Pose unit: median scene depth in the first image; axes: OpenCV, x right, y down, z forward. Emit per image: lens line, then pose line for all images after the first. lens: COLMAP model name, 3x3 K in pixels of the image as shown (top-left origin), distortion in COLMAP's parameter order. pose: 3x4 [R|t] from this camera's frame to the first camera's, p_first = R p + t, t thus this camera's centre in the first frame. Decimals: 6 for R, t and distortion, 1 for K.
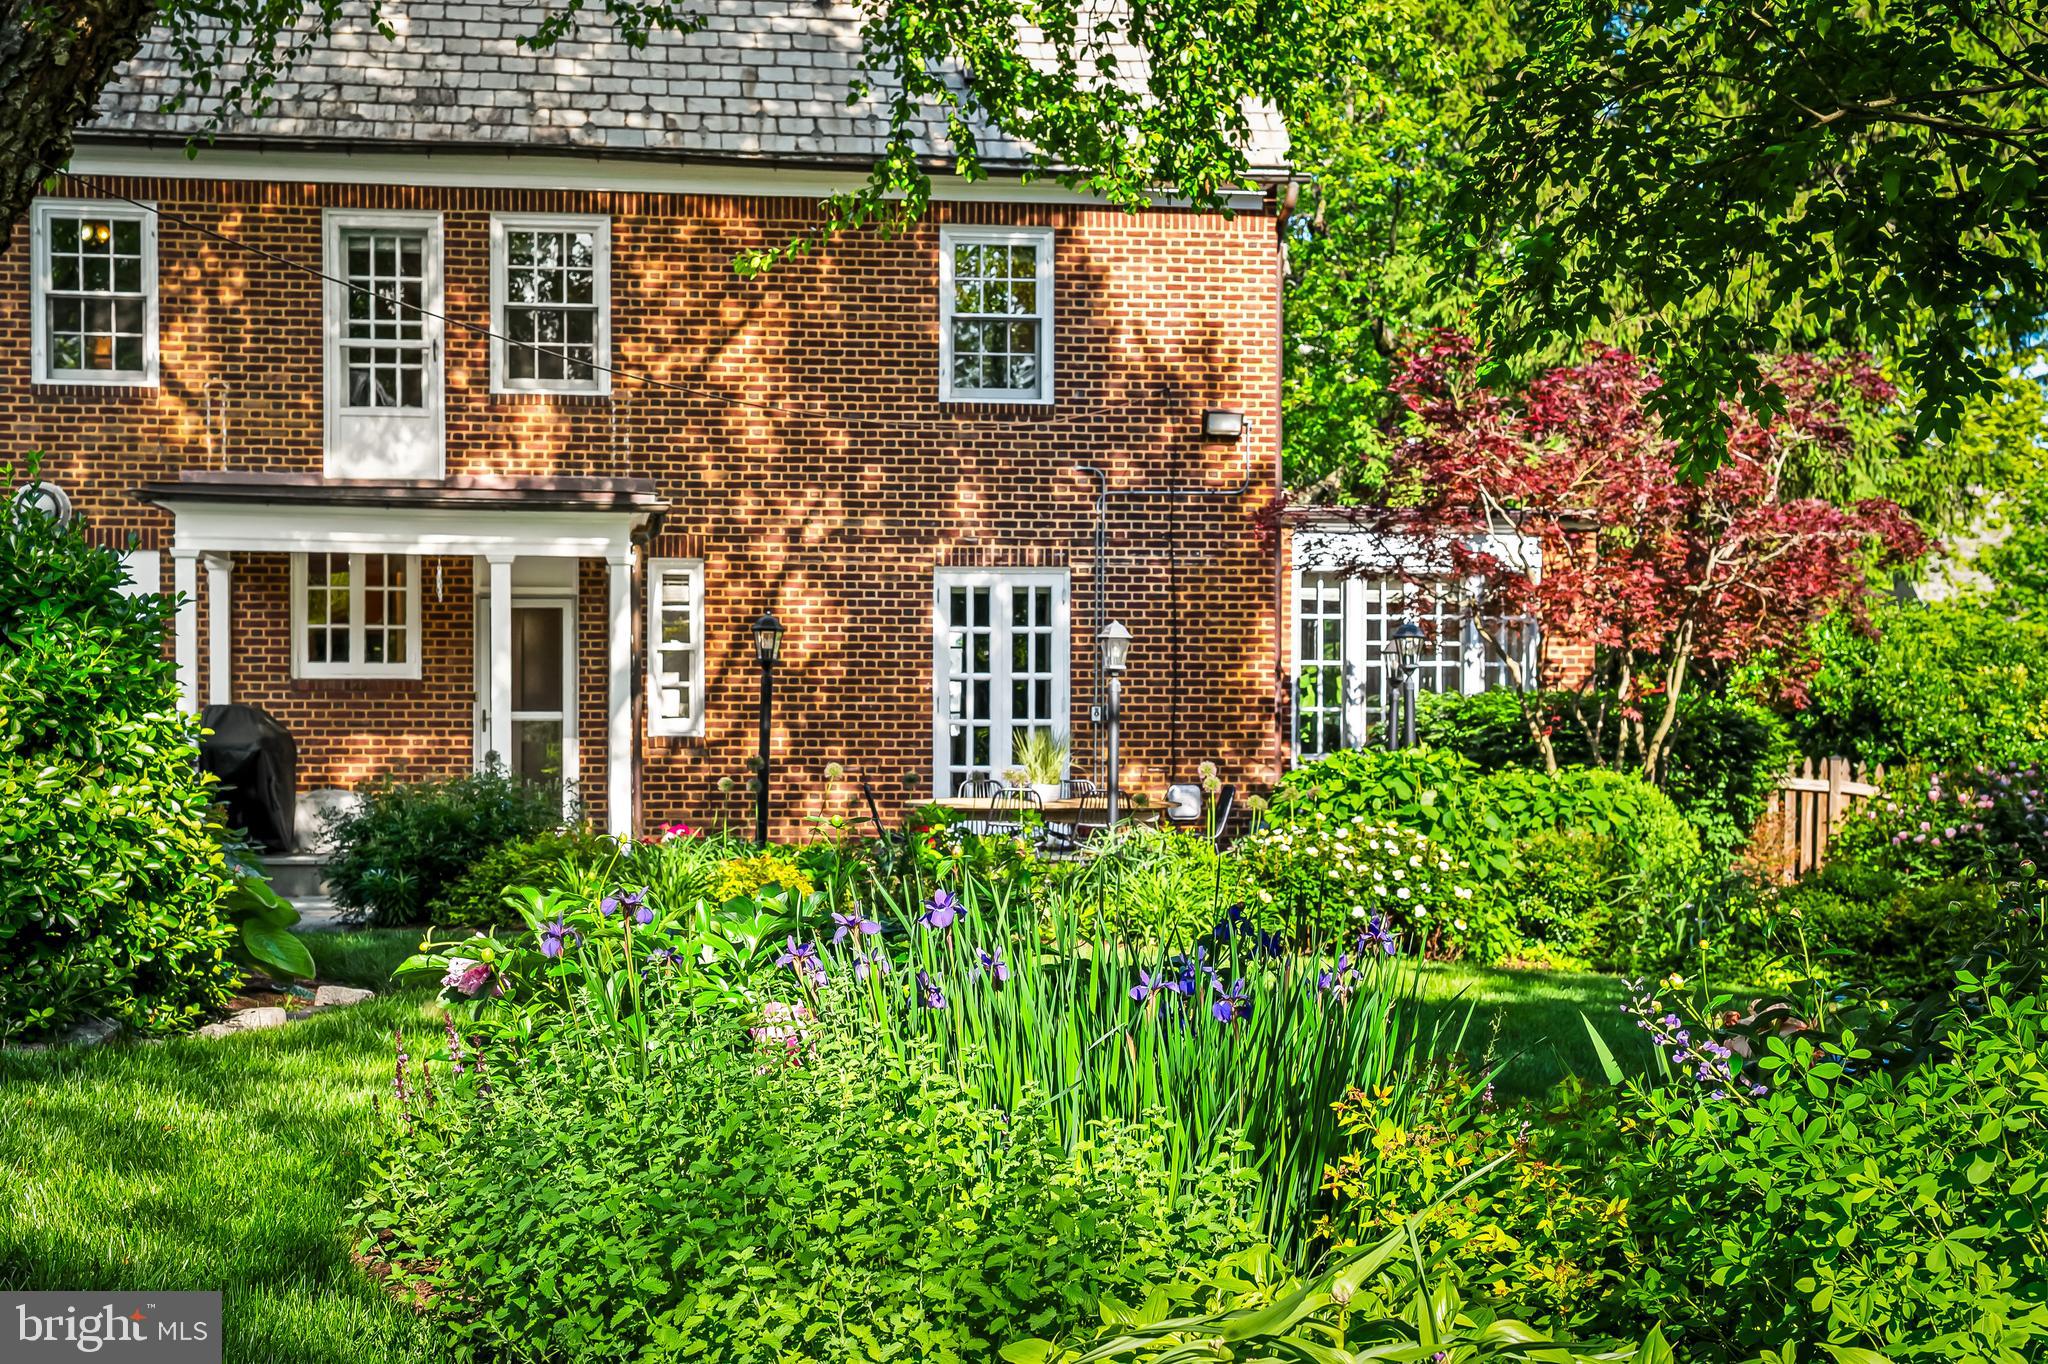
lens RADIAL K [[3143.7, 0, 1024.6], [0, 3143.7, 745.4], [0, 0, 1]] dist [0.116041, 0.000000]
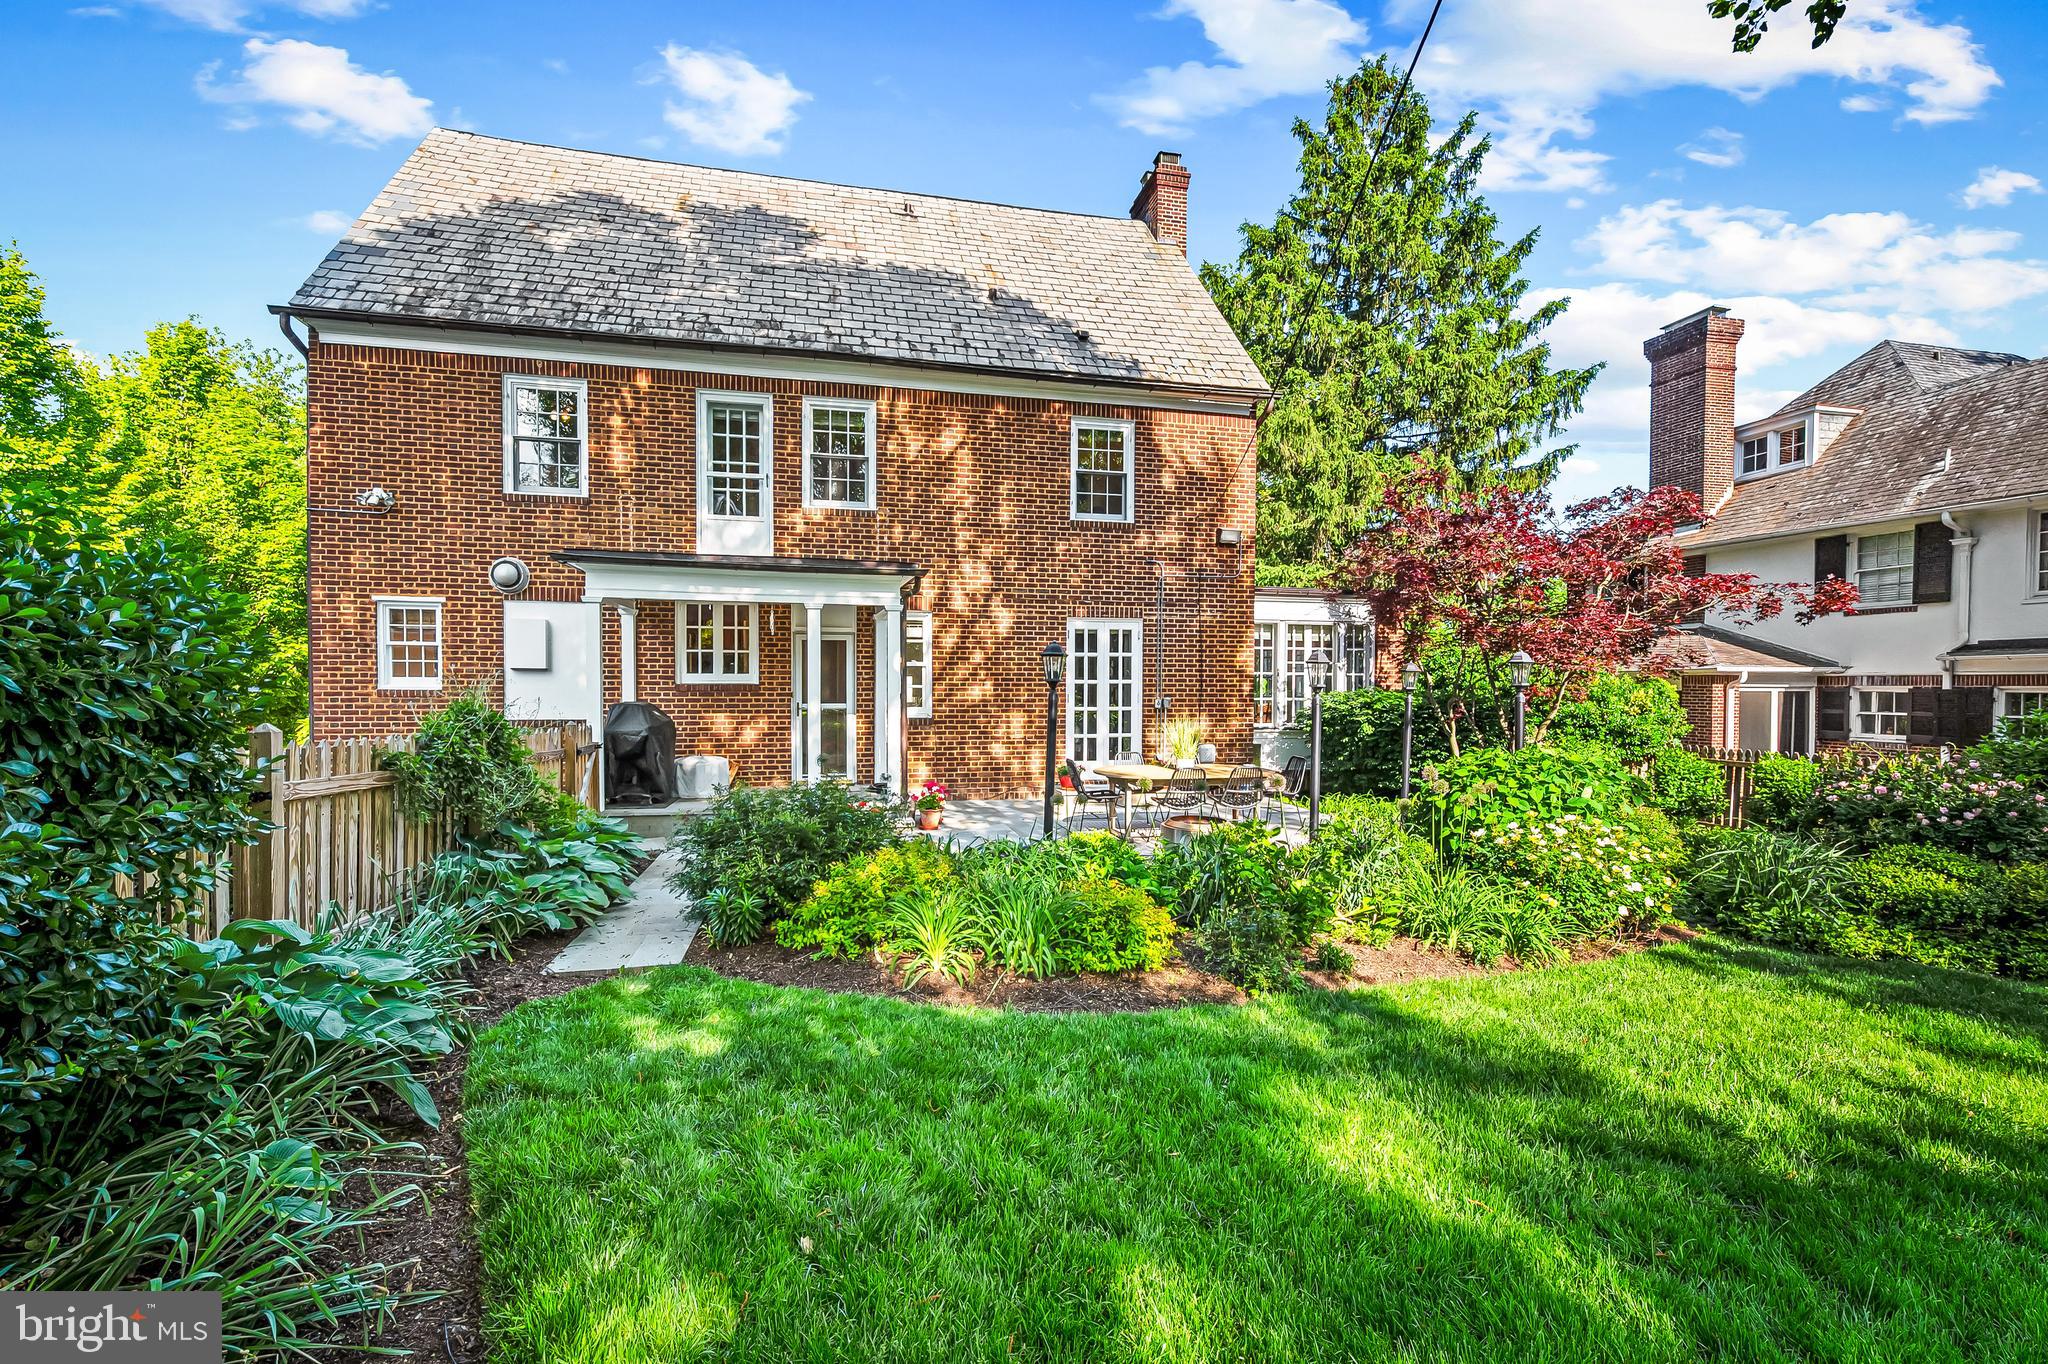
lens RADIAL K [[945.2, 0, 1036.8], [0, 945.2, 701.1], [0, 0, 1]] dist [0.005078, 0.000093]
pose [[0.994907, -0.000513, 0.100794, -0.098285], [-0.000732, 0.999924, 0.012308, -0.018249], [-0.100793, -0.012319, 0.994831, 0.504414]]
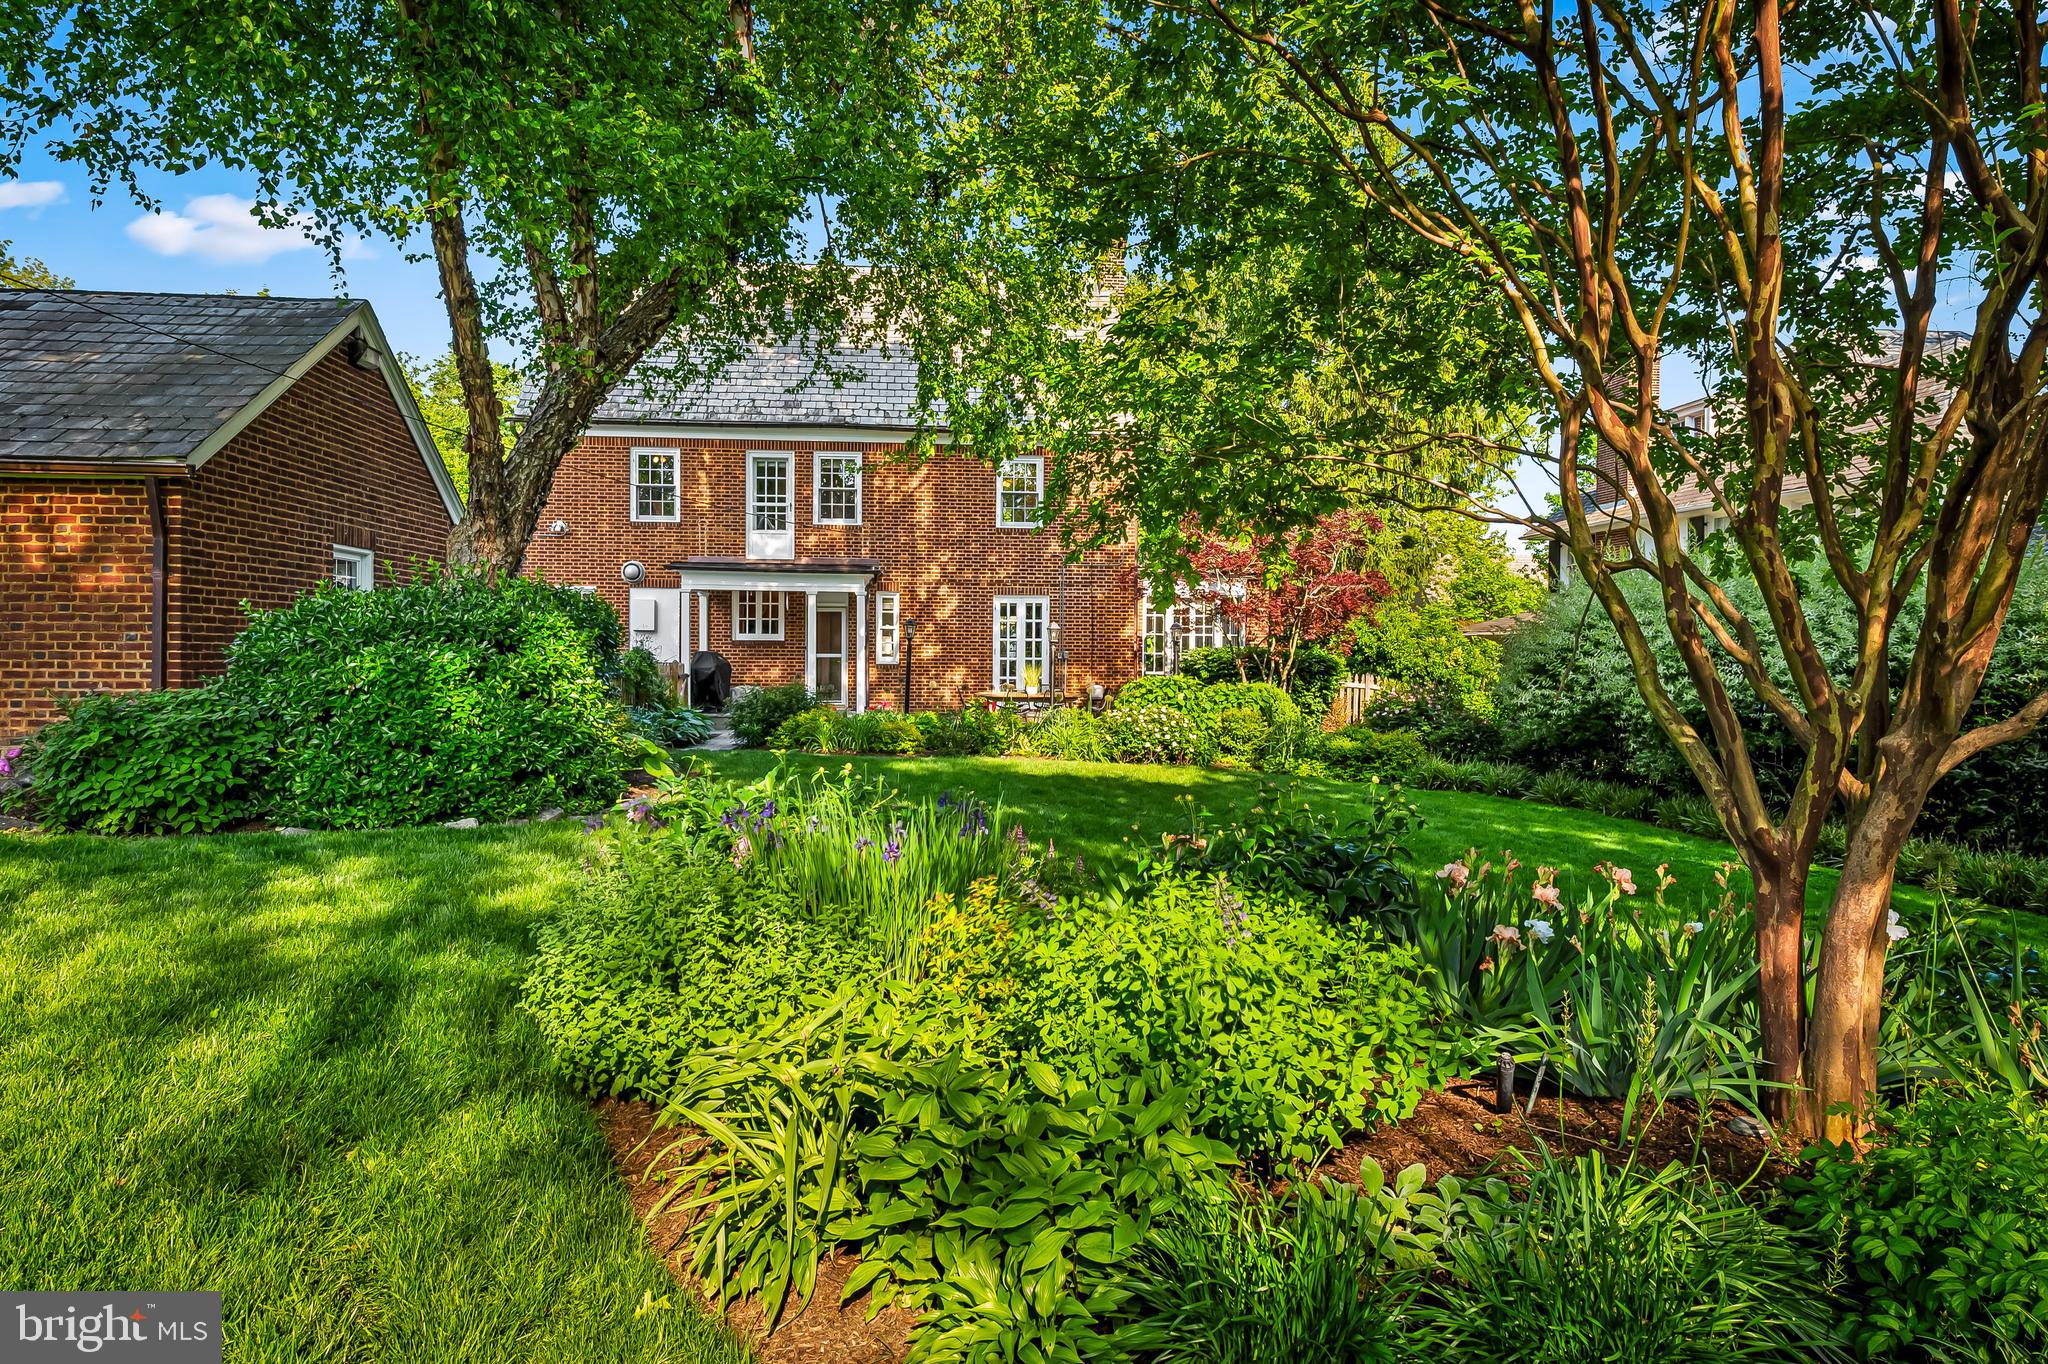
lens RADIAL K [[1267.3, 0, 1031.1], [0, 1267.3, 657.3], [0, 0, 1]] dist [0.032354, 0.000162]
pose [[0.999158, 0.005869, -0.040597, 0.041505], [-0.005704, 0.999975, 0.004176, -0.013032], [0.040620, -0.003941, 0.999167, 0.018736]]
